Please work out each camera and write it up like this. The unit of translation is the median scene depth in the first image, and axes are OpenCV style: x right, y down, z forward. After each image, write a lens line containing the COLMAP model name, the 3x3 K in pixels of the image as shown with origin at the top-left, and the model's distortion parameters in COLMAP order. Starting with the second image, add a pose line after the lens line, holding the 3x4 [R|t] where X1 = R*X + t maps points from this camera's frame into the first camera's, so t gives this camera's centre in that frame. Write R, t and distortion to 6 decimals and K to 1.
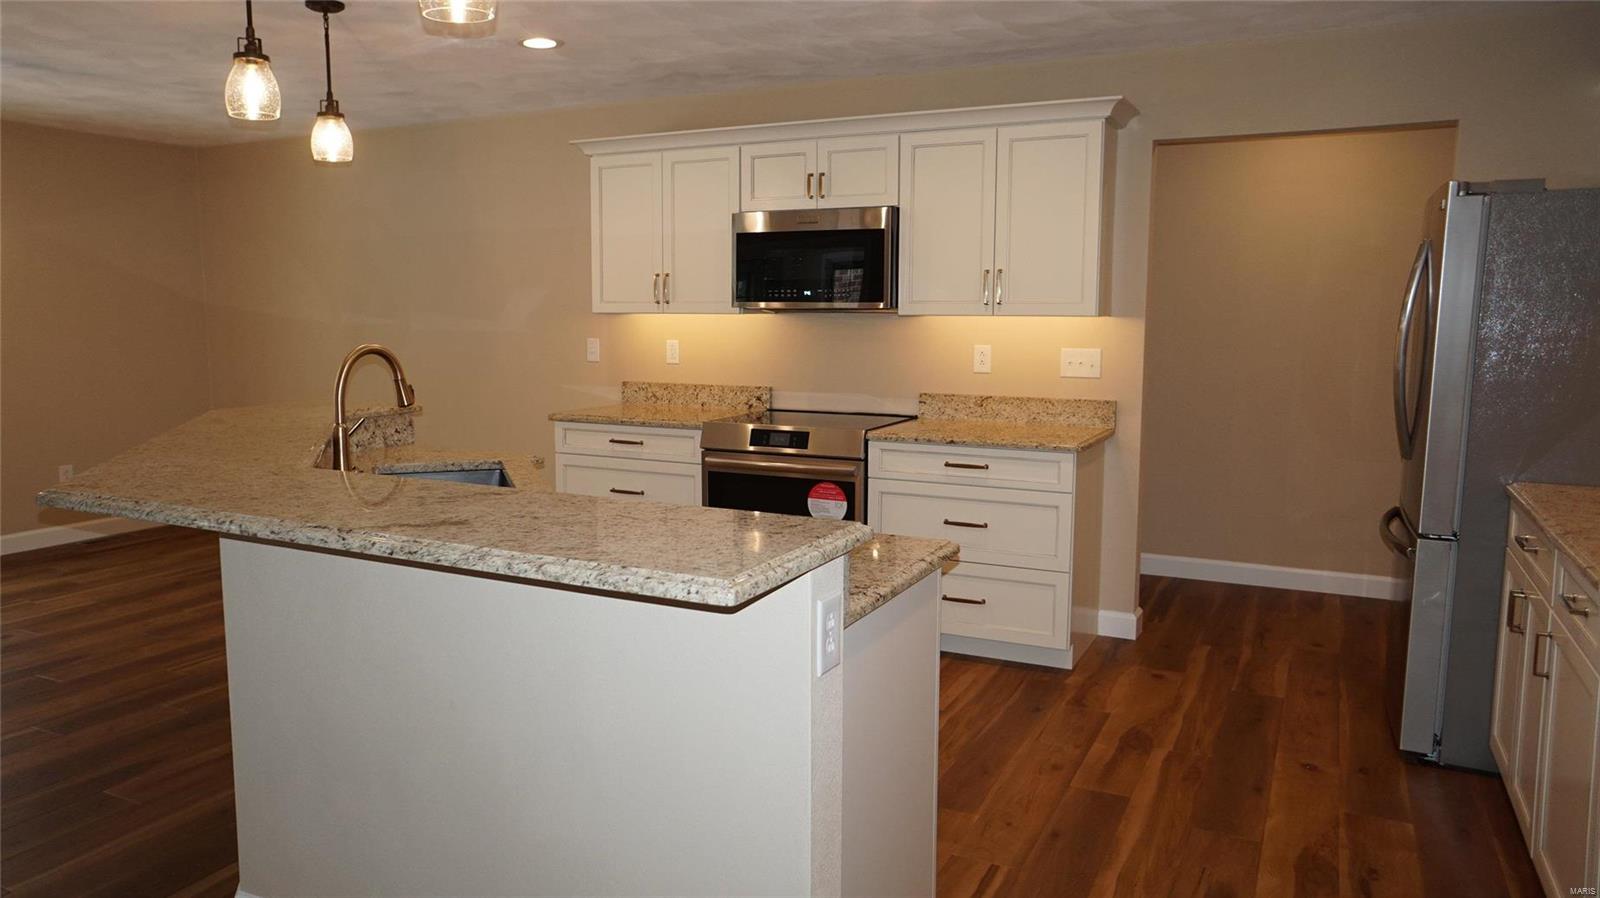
lens RADIAL K [[1092.6, 0, 793.8], [0, 1092.6, 450.1], [0, 0, 1]] dist [-0.050193, 0.051737]
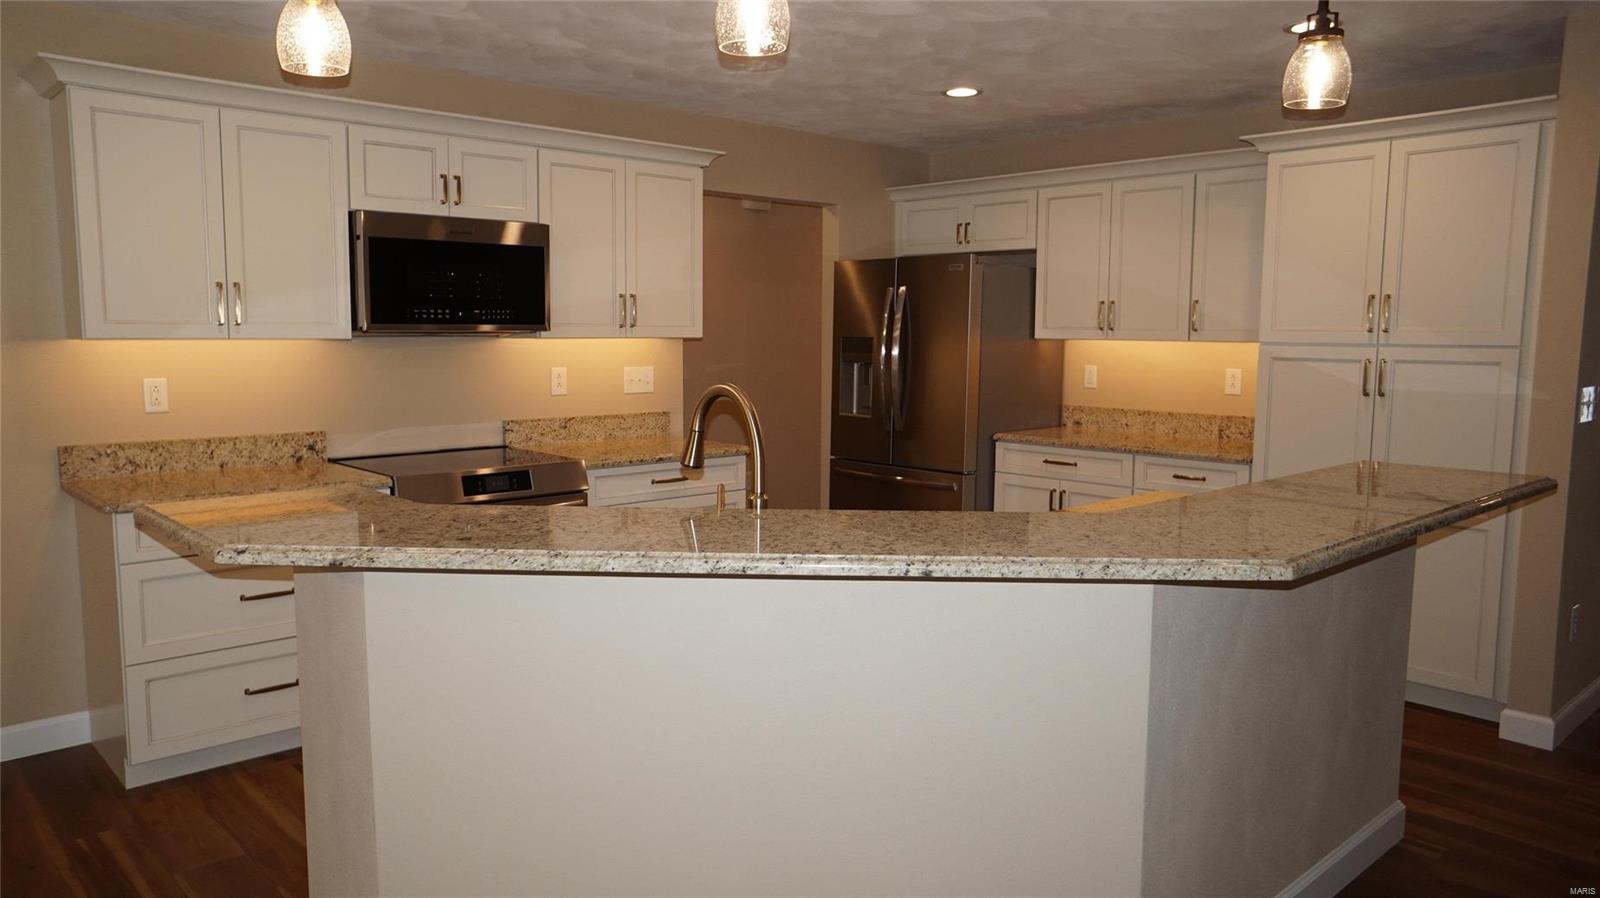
lens RADIAL K [[1092.6, 0, 752.7], [0, 1092.6, 446.1], [0, 0, 1]] dist [-0.050193, 0.051737]
pose [[0.369358, -0.098411, 0.924062, -0.697666], [0.117286, 0.991362, 0.058698, -0.062976], [-0.921856, 0.086699, 0.377710, 0.467201]]
